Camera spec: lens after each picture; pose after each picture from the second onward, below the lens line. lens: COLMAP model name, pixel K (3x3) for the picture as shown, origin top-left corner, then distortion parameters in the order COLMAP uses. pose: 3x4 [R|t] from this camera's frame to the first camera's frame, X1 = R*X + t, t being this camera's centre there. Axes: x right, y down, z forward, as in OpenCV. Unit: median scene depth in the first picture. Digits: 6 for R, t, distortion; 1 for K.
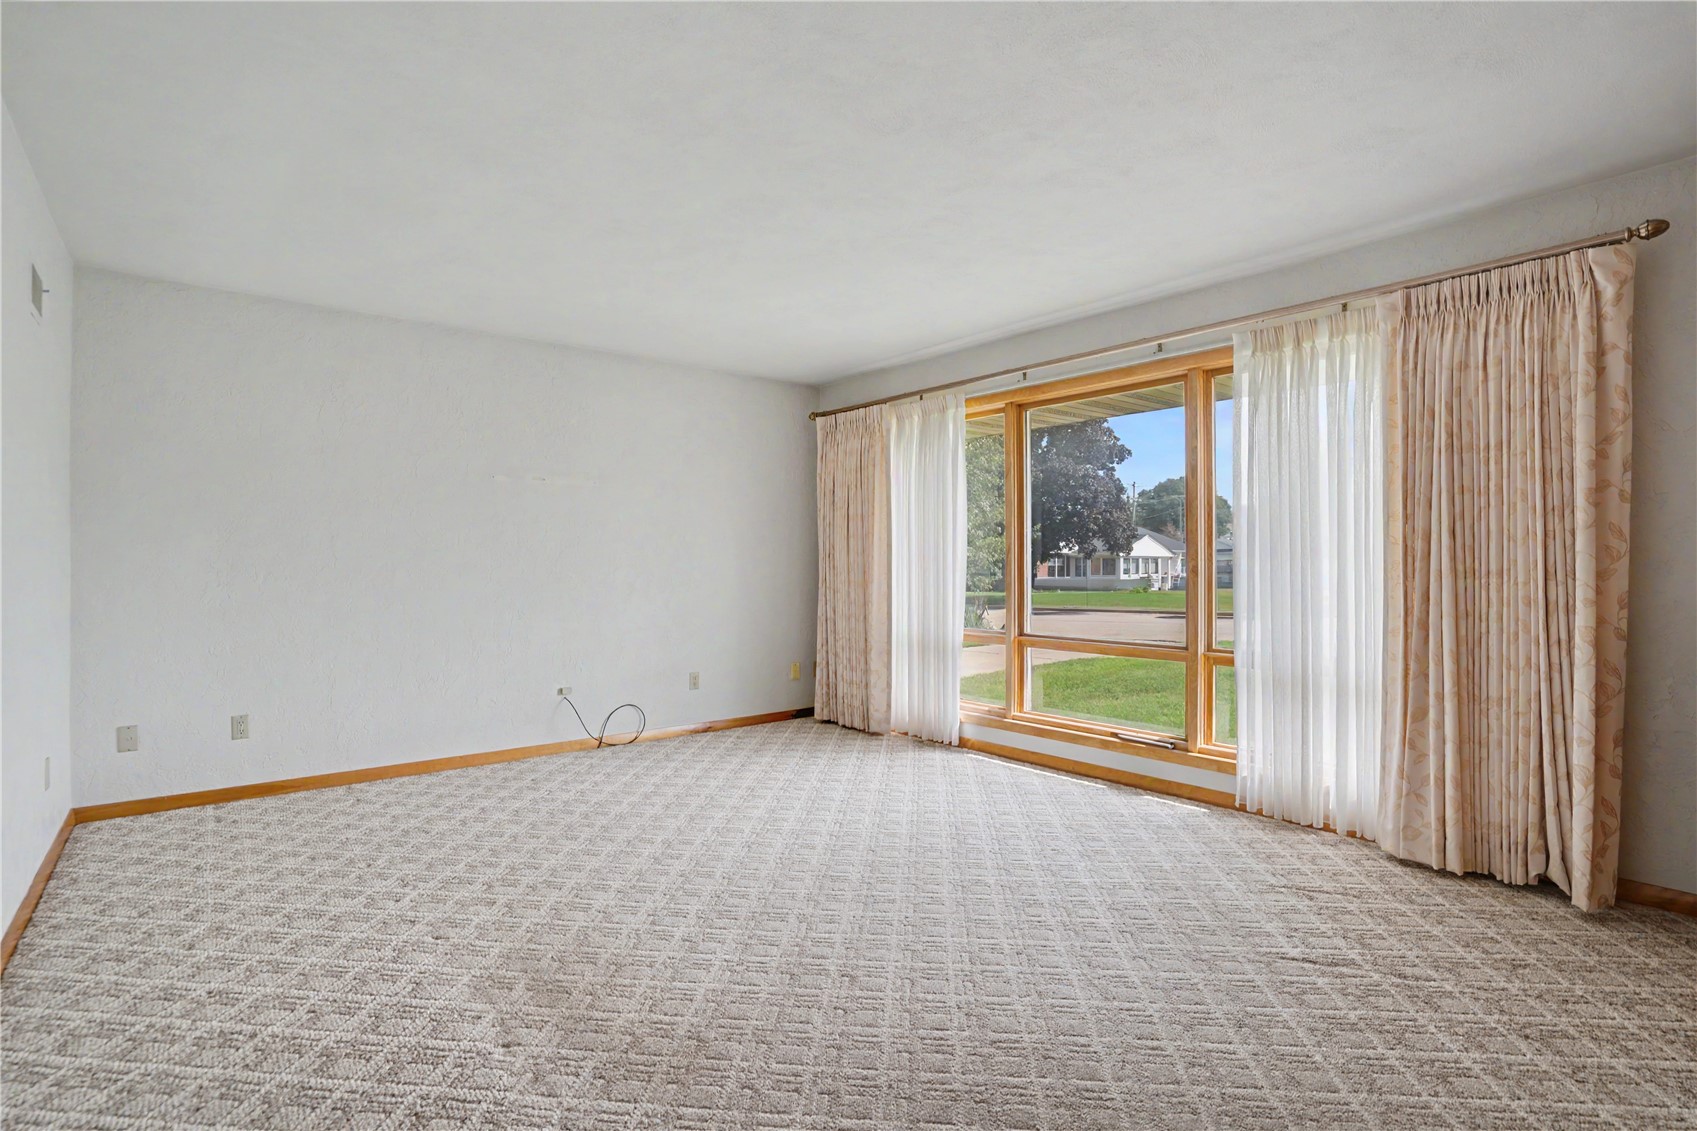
lens RADIAL K [[805.3, 0, 850.2], [0, 805.3, 563.0], [0, 0, 1]] dist [0.000192, 0.001600]
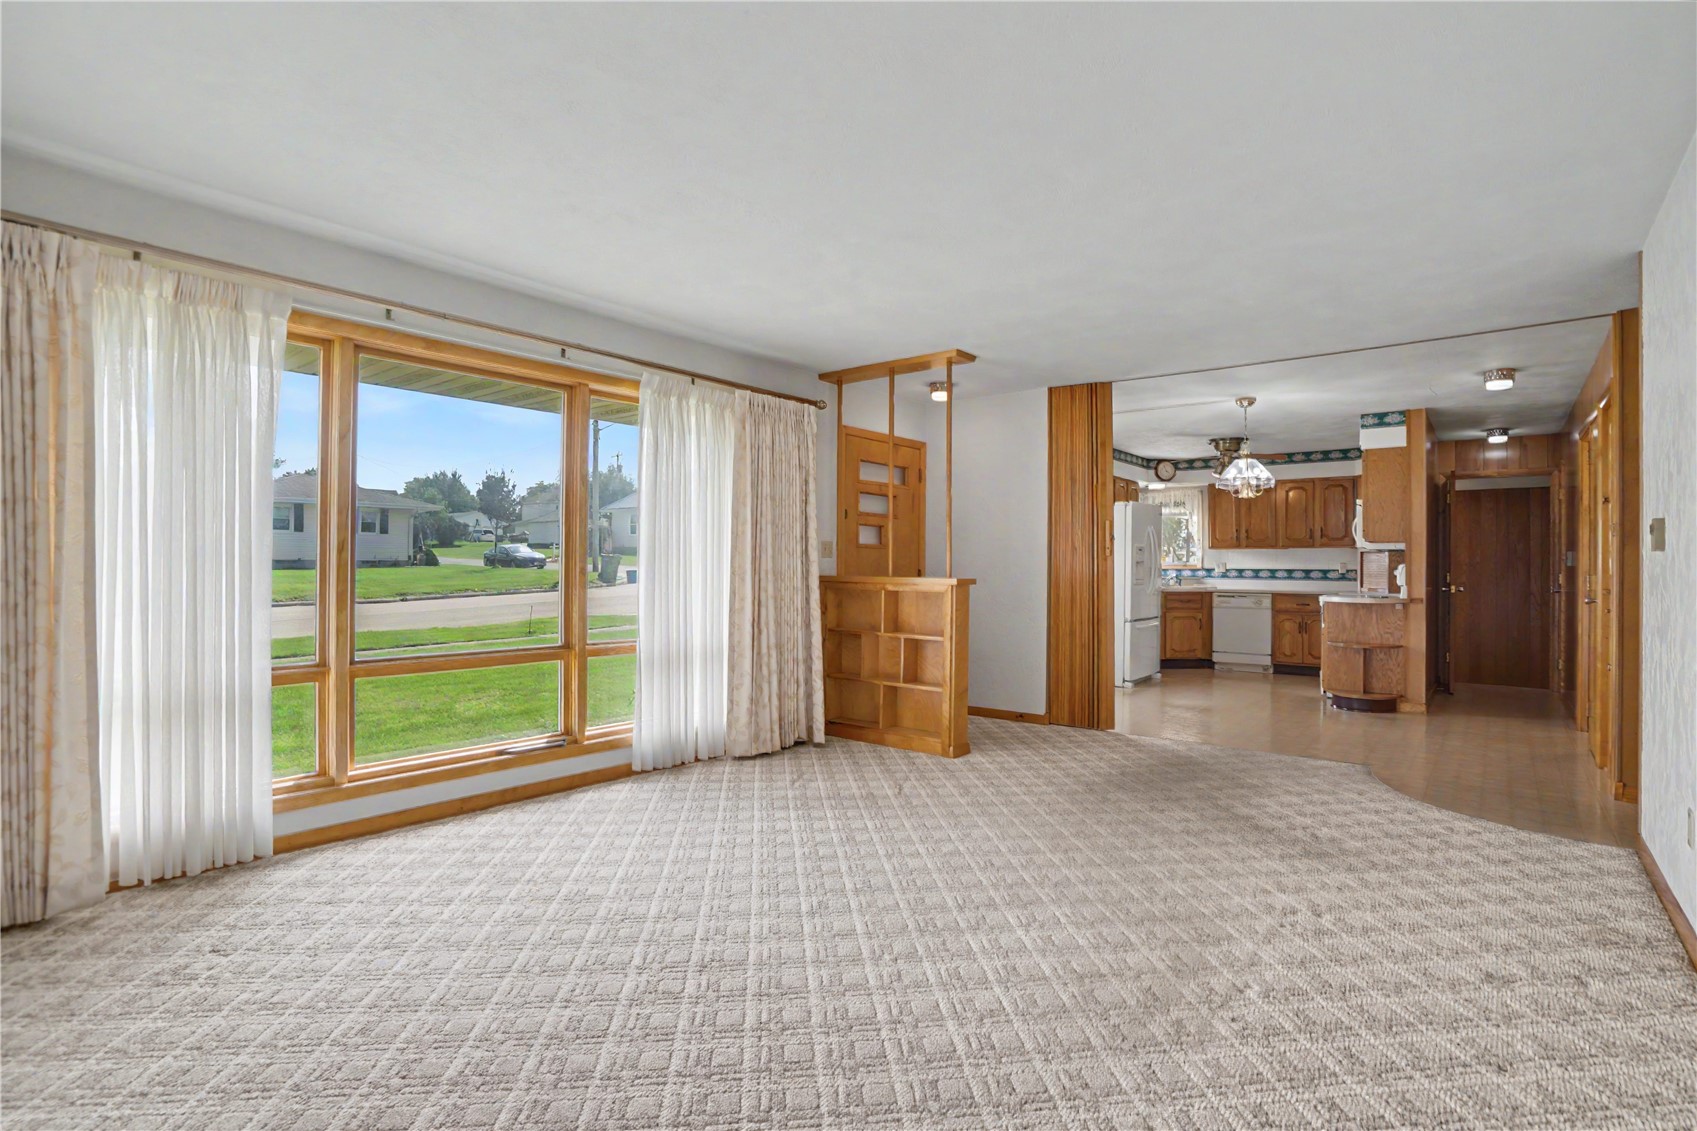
lens RADIAL K [[805.3, 0, 850.4], [0, 805.3, 566.1], [0, 0, 1]] dist [0.000192, 0.001600]
pose [[-0.144616, -0.000523, 0.989488, -0.678124], [-0.006153, 0.999981, -0.000371, -0.000668], [-0.989469, -0.006142, -0.144616, 0.793092]]
